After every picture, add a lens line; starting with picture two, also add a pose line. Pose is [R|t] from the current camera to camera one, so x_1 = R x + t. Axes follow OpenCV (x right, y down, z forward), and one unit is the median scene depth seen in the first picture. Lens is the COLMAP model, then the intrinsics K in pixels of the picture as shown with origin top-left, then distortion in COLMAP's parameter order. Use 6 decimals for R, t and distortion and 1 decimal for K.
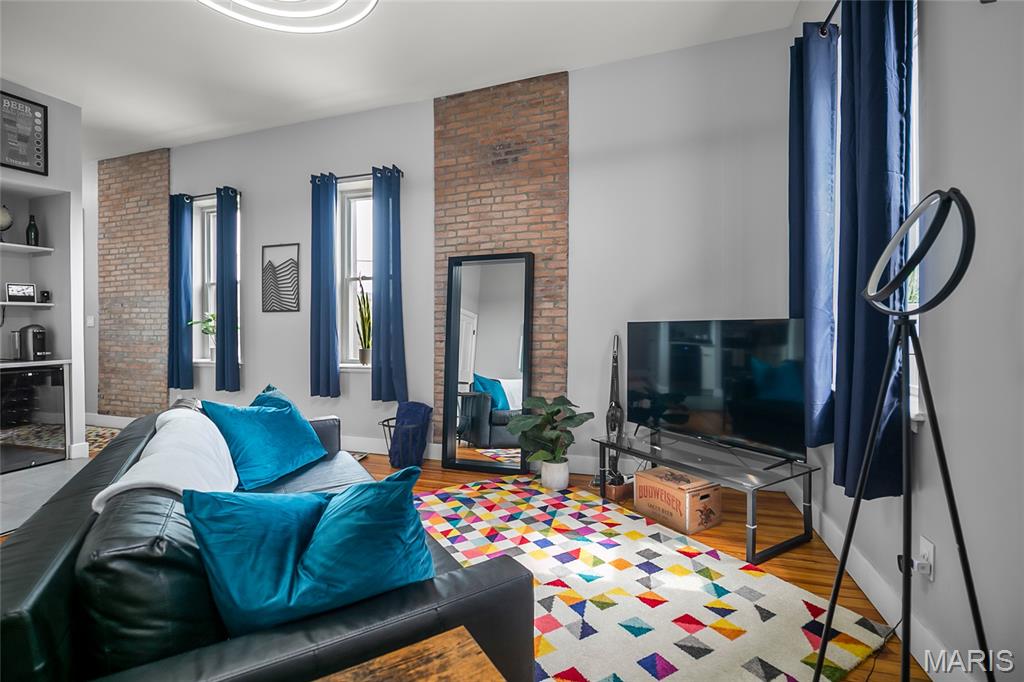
lens RADIAL K [[466.9, 0, 508.9], [0, 466.9, 316.2], [0, 0, 1]] dist [-0.005446, -0.003661]
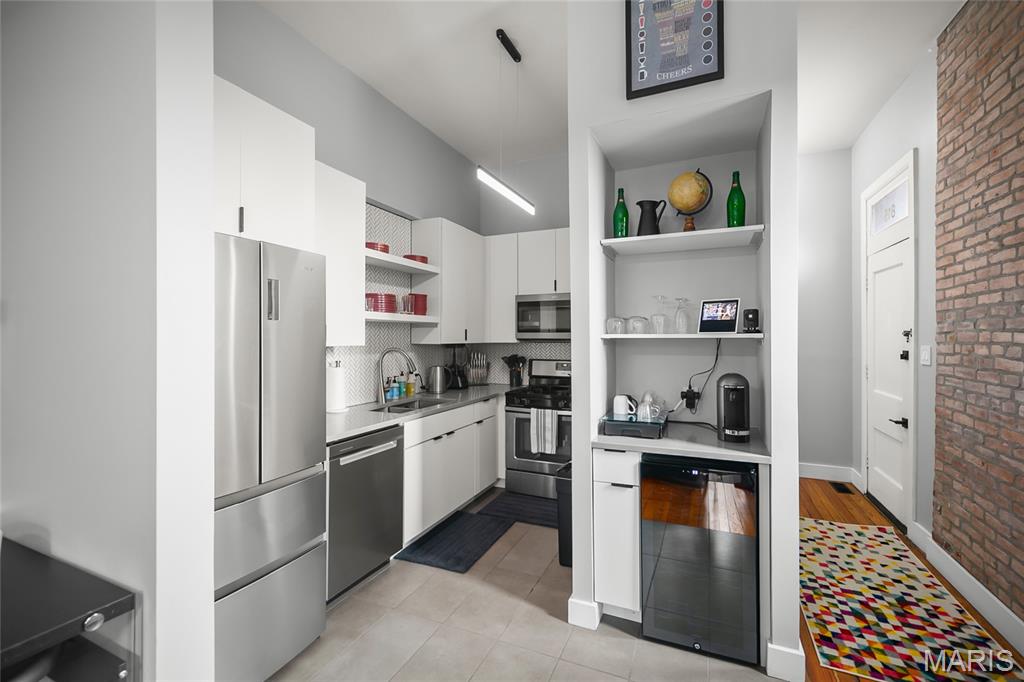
lens RADIAL K [[454.8, 0, 493.8], [0, 454.8, 343.8], [0, 0, 1]] dist [0.002882, 0.001252]
pose [[-0.082178, 0.024427, -0.996318, -0.530025], [0.022976, 0.999480, 0.022610, -0.039288], [0.996353, -0.021033, -0.082696, 0.855260]]
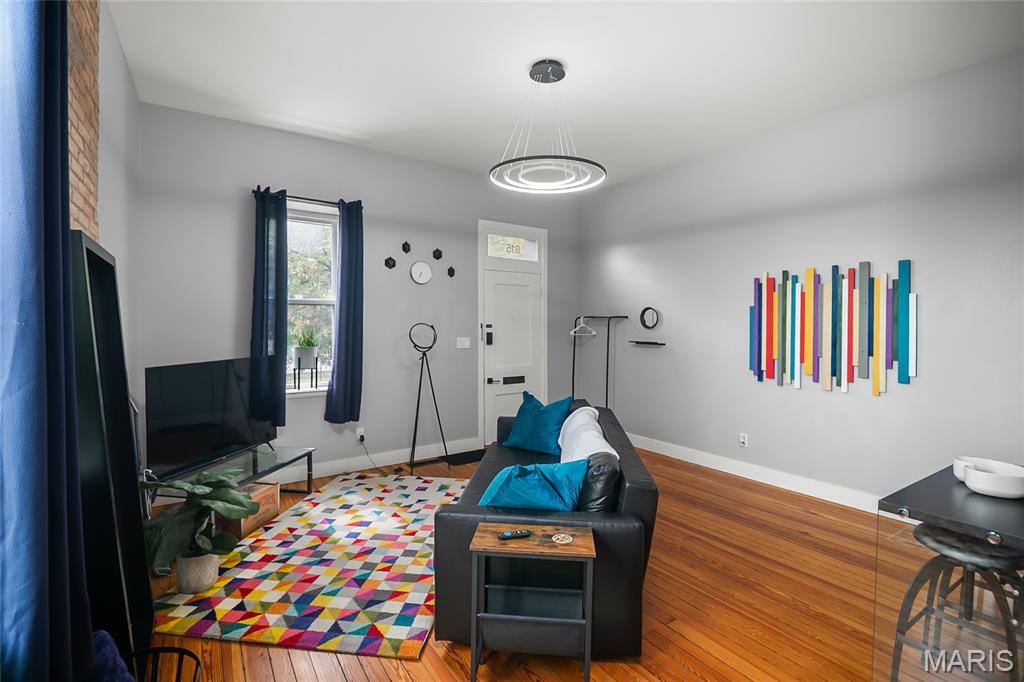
lens RADIAL K [[466.9, 0, 516.5], [0, 466.9, 336.8], [0, 0, 1]] dist [-0.005446, -0.003661]
pose [[-0.809226, -0.002629, 0.587492, -0.660383], [-0.008153, 0.999944, -0.006756, -0.036150], [-0.587441, -0.010257, -0.809202, 1.124738]]
